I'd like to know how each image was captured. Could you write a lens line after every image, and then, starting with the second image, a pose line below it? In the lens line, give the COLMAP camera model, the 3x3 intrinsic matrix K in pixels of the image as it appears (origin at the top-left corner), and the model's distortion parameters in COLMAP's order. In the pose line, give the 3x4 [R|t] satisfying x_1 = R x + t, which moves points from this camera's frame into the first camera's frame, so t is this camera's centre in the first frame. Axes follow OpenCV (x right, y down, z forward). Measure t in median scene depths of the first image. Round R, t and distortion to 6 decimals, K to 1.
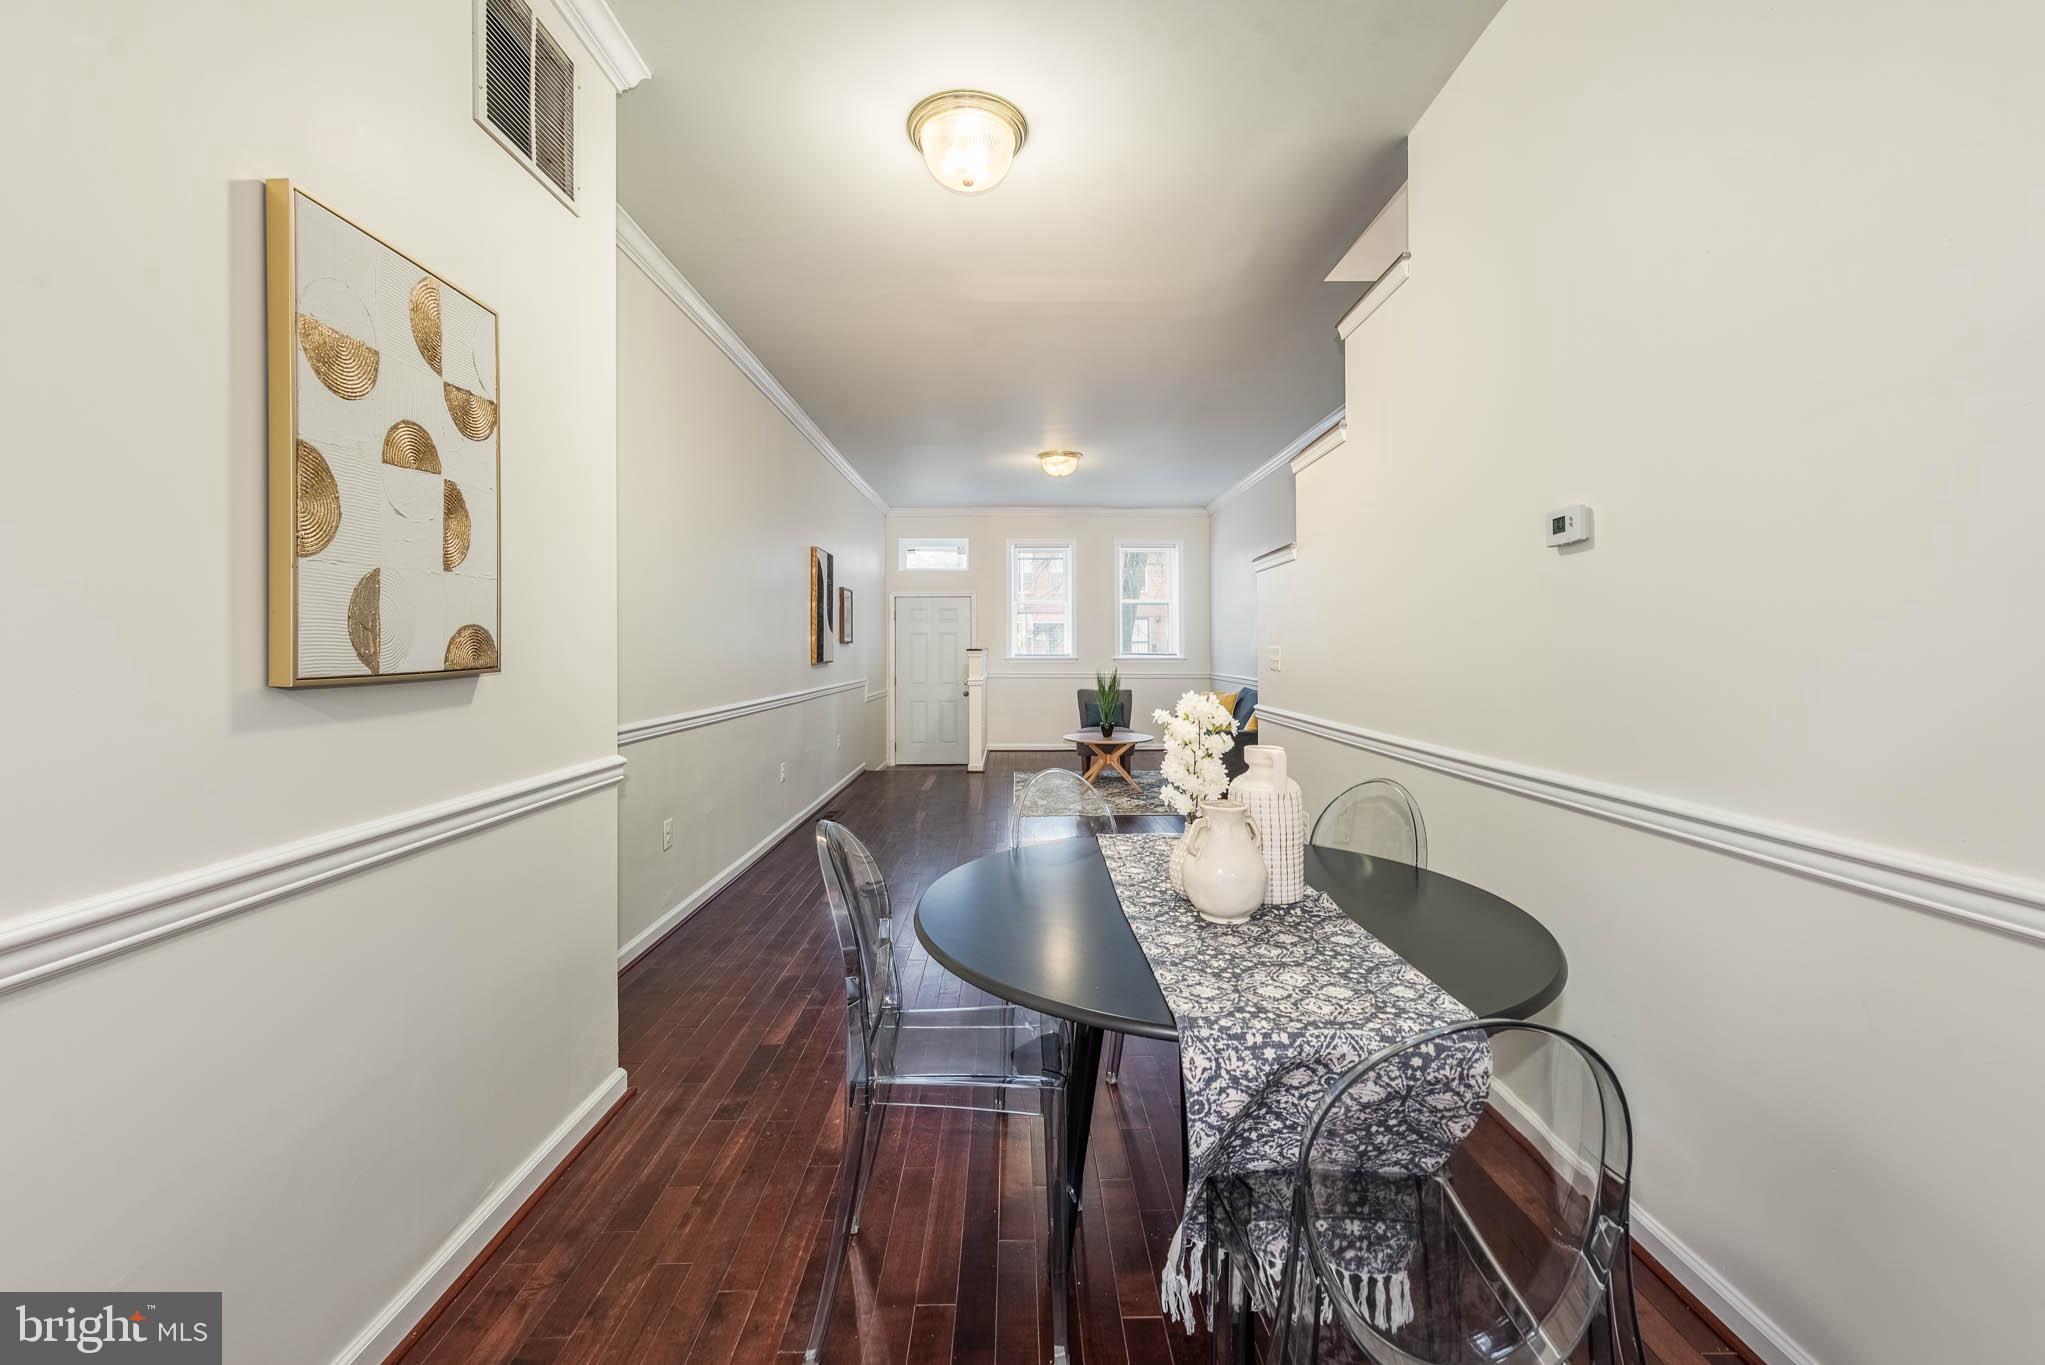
lens RADIAL K [[843.7, 0, 1065.1], [0, 843.7, 648.5], [0, 0, 1]] dist [0.006364, 0.000137]
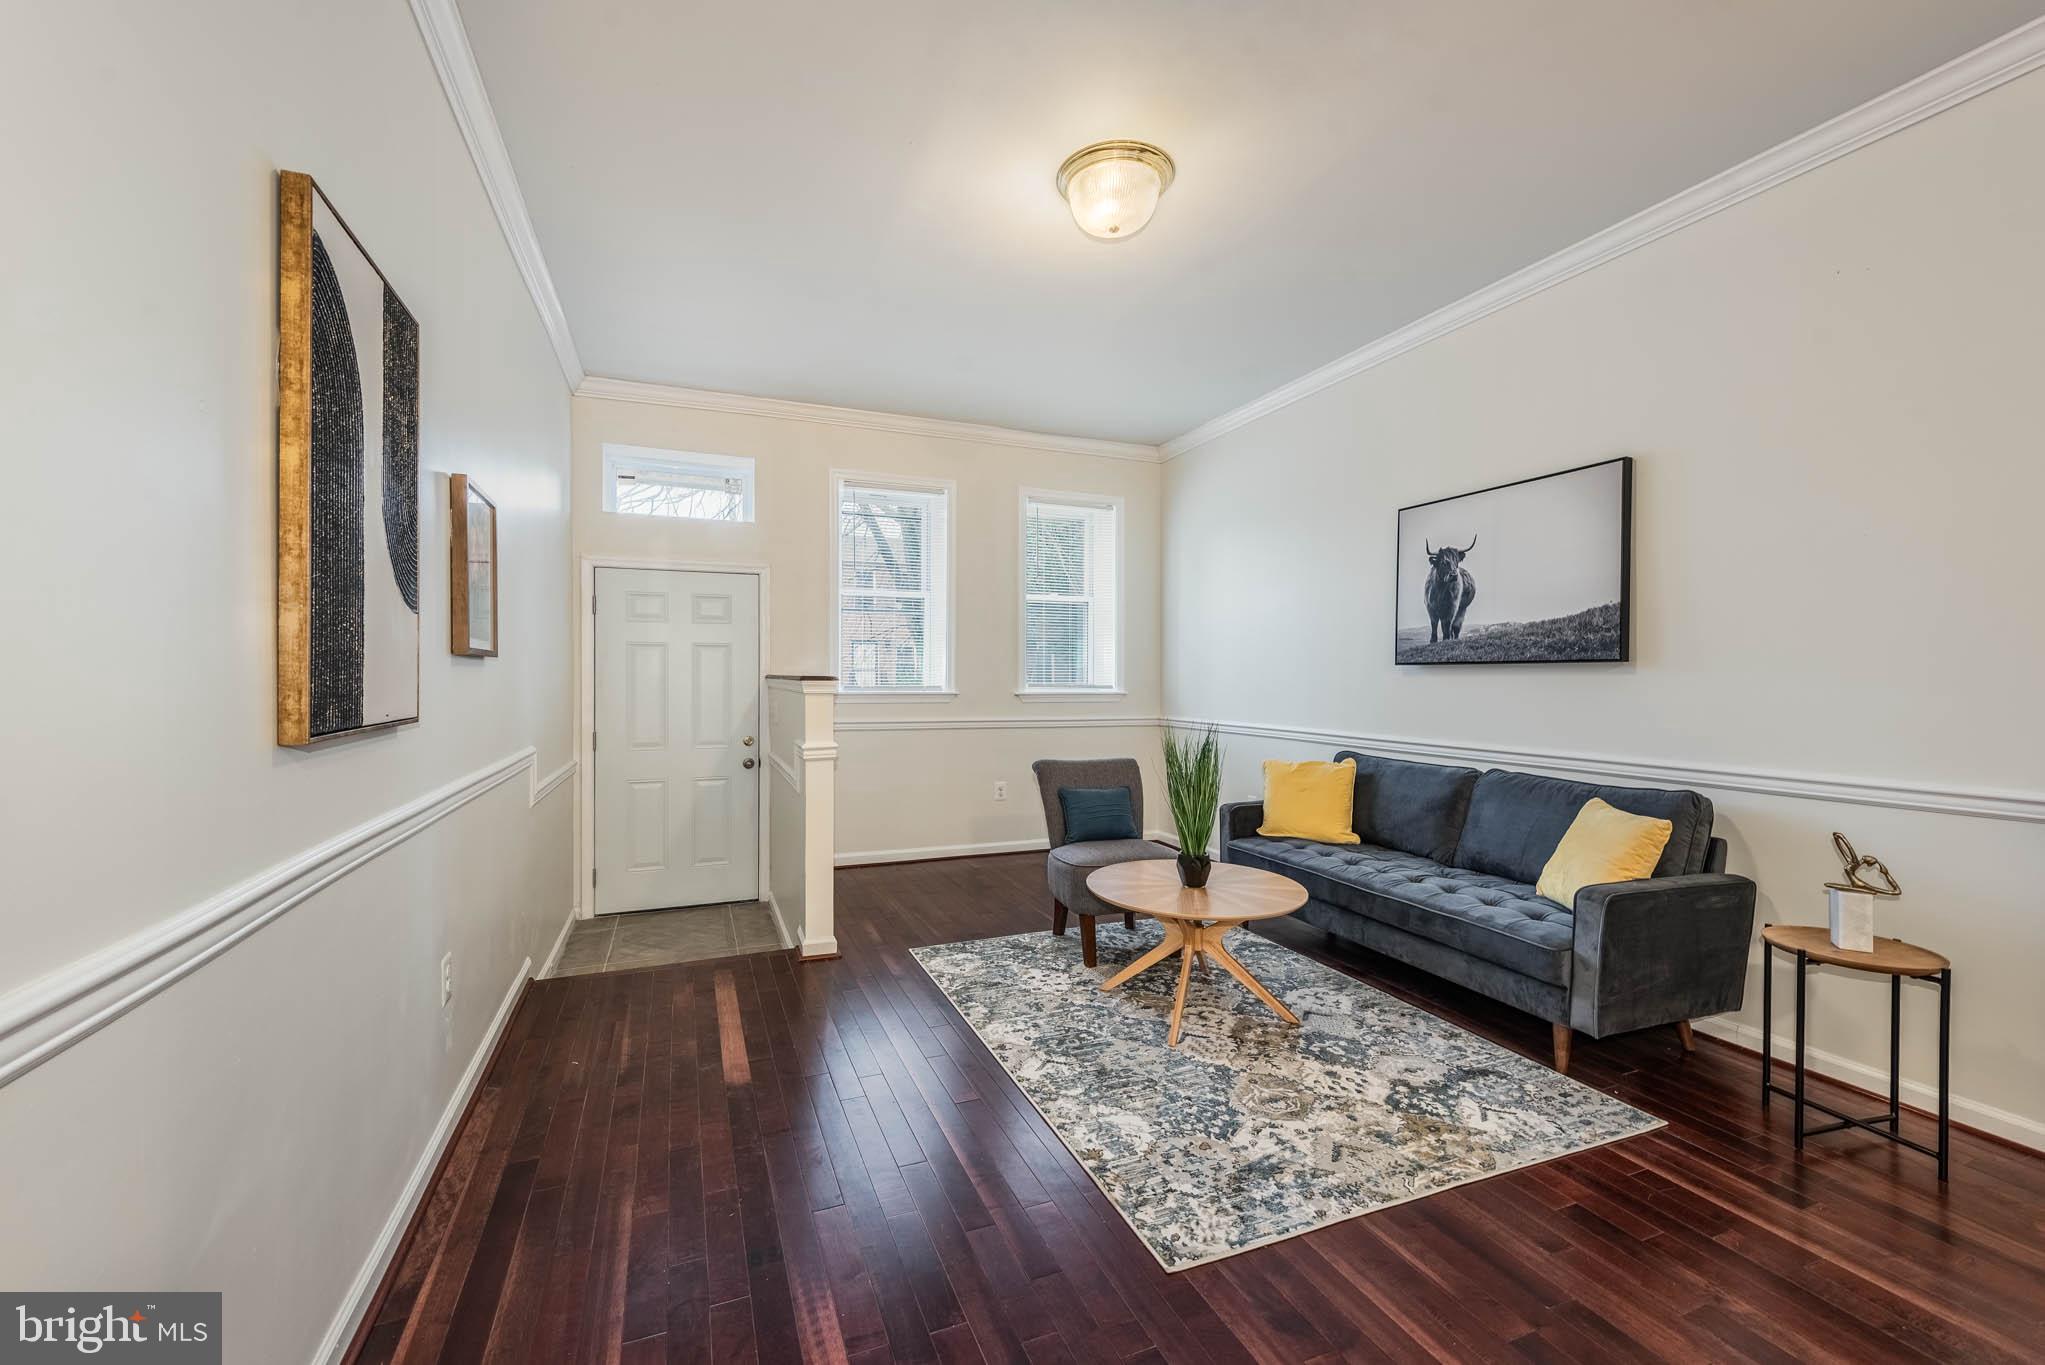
lens RADIAL K [[811.3, 0, 1022.5], [0, 811.3, 682.5], [0, 0, 1]] dist [0.000861, -0.000014]
pose [[0.942530, 0.003976, 0.334097, -0.129576], [-0.005940, 0.999971, 0.004857, 0.001013], [-0.334068, -0.006562, 0.942526, 0.499813]]
